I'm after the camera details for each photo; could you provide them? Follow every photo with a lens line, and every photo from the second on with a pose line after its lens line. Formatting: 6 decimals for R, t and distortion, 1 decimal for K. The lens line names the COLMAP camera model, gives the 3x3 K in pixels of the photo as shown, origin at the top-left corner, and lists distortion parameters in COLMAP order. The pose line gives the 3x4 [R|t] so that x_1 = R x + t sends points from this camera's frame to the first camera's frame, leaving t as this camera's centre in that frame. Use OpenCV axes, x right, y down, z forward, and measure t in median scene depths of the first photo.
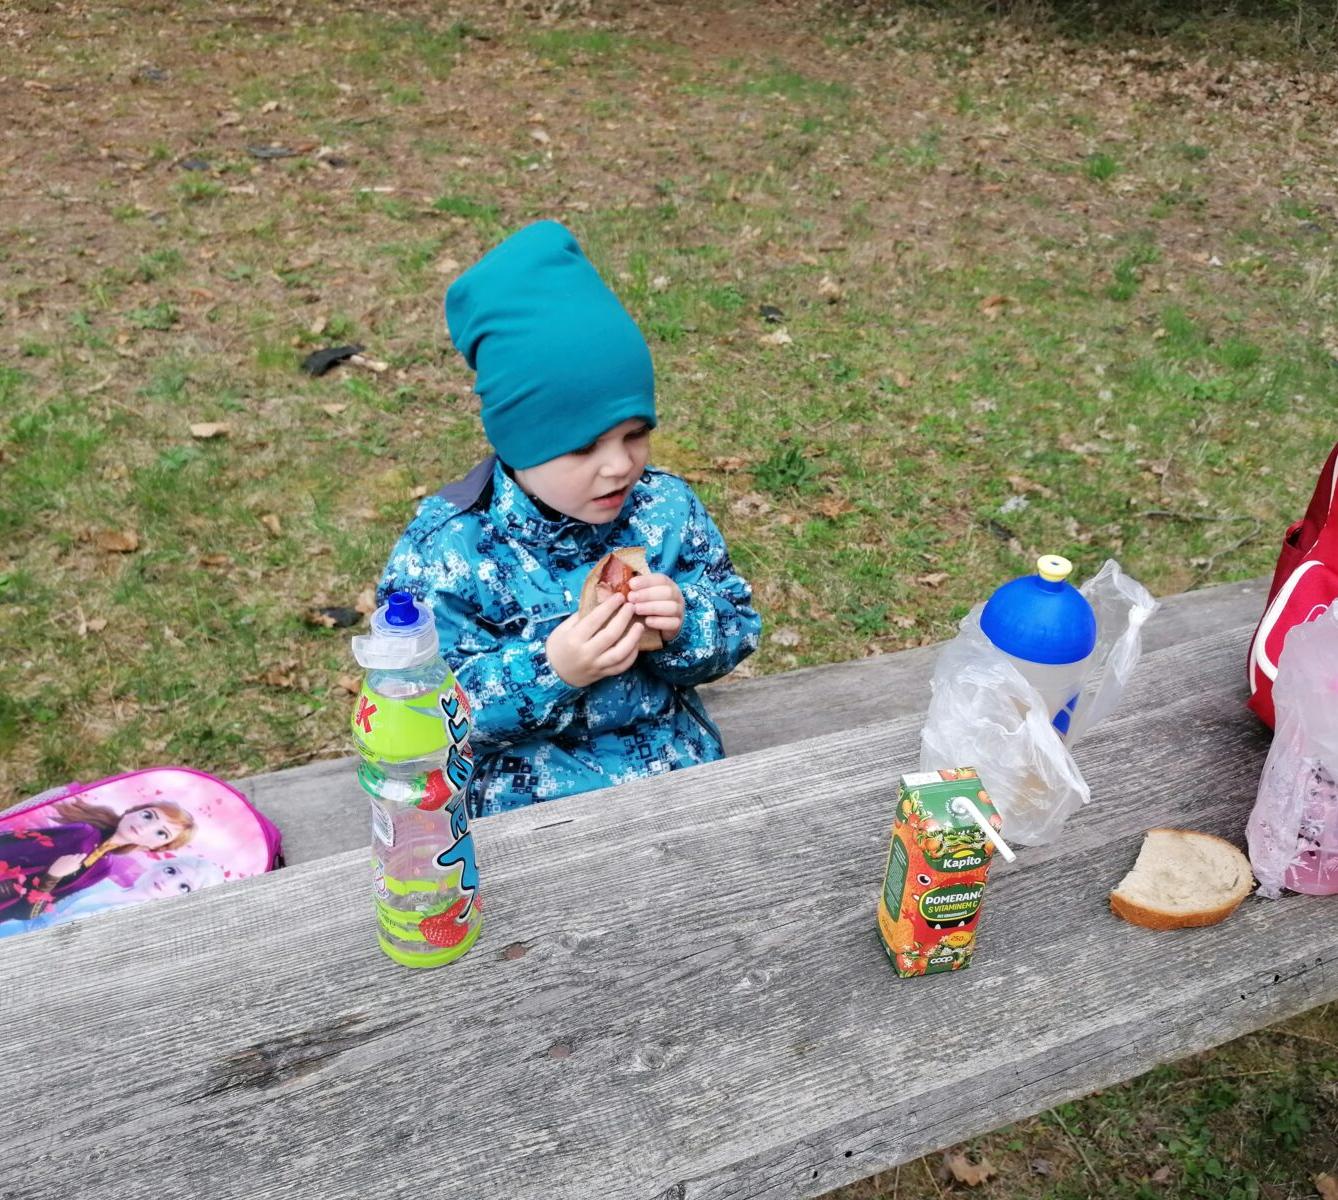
lens RADIAL K [[1205.5, 0, 669.0], [0, 1205.5, 600.0], [0, 0, 1]] dist [0.083901, -0.110048]
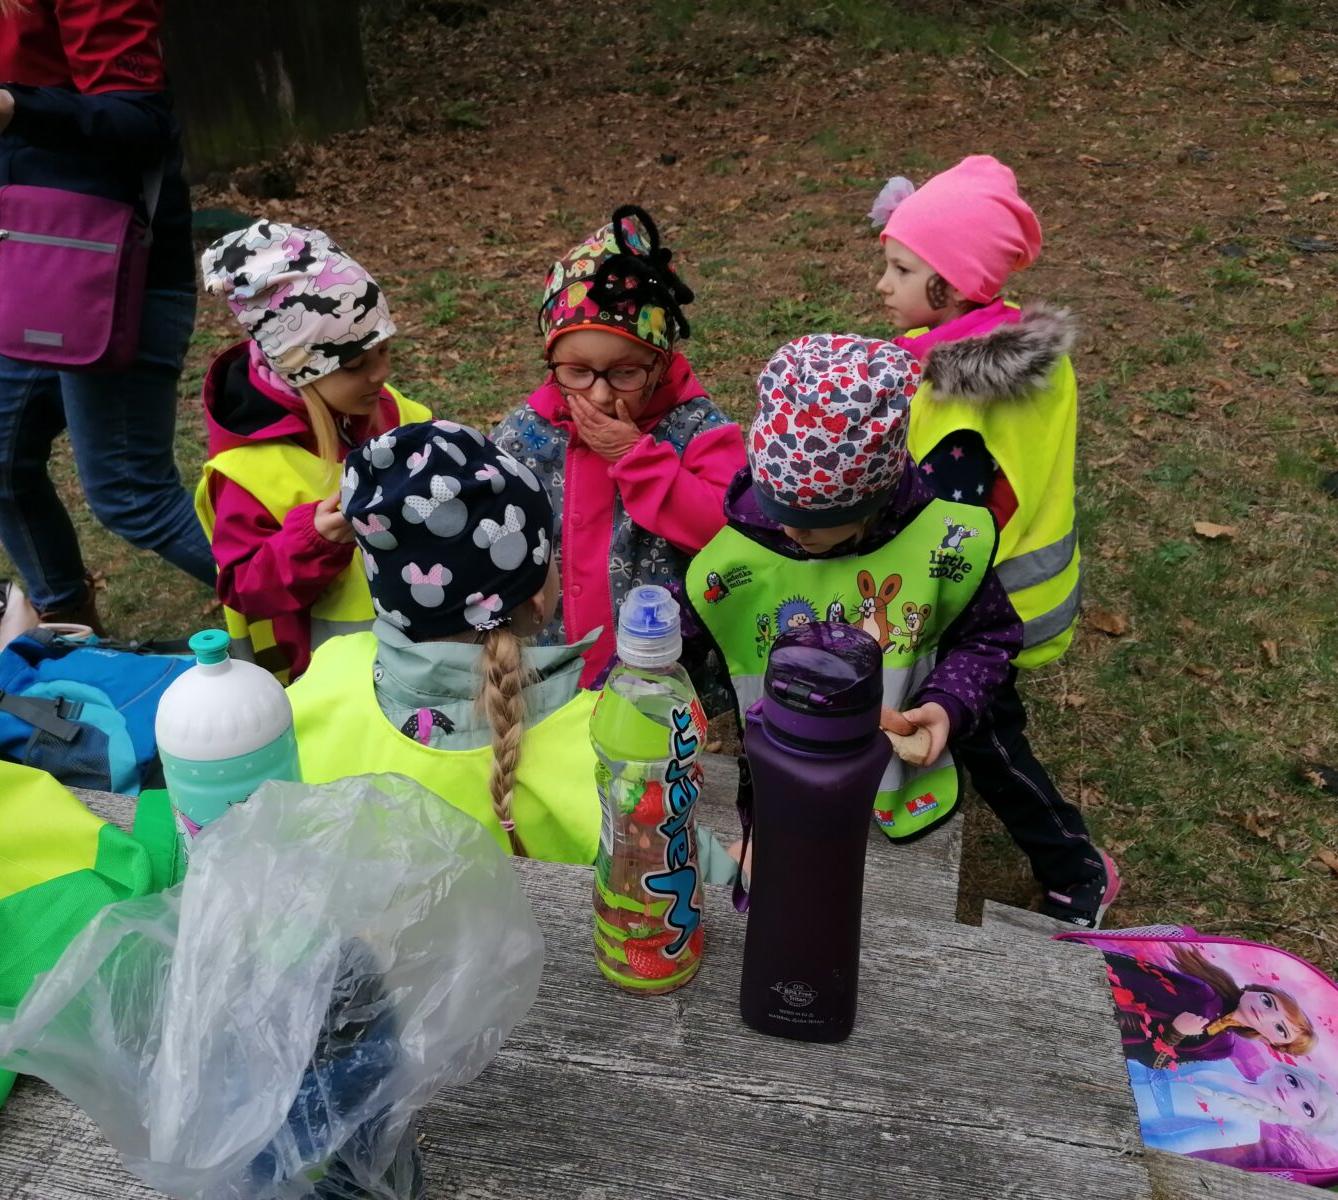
lens RADIAL K [[1205.5, 0, 669.0], [0, 1205.5, 600.0], [0, 0, 1]] dist [0.083901, -0.110048]
pose [[0.758942, 0.282782, -0.586551, -0.104422], [-0.311211, 0.948764, 0.054730, -0.006085], [0.571975, 0.141004, 0.808061, -0.011311]]
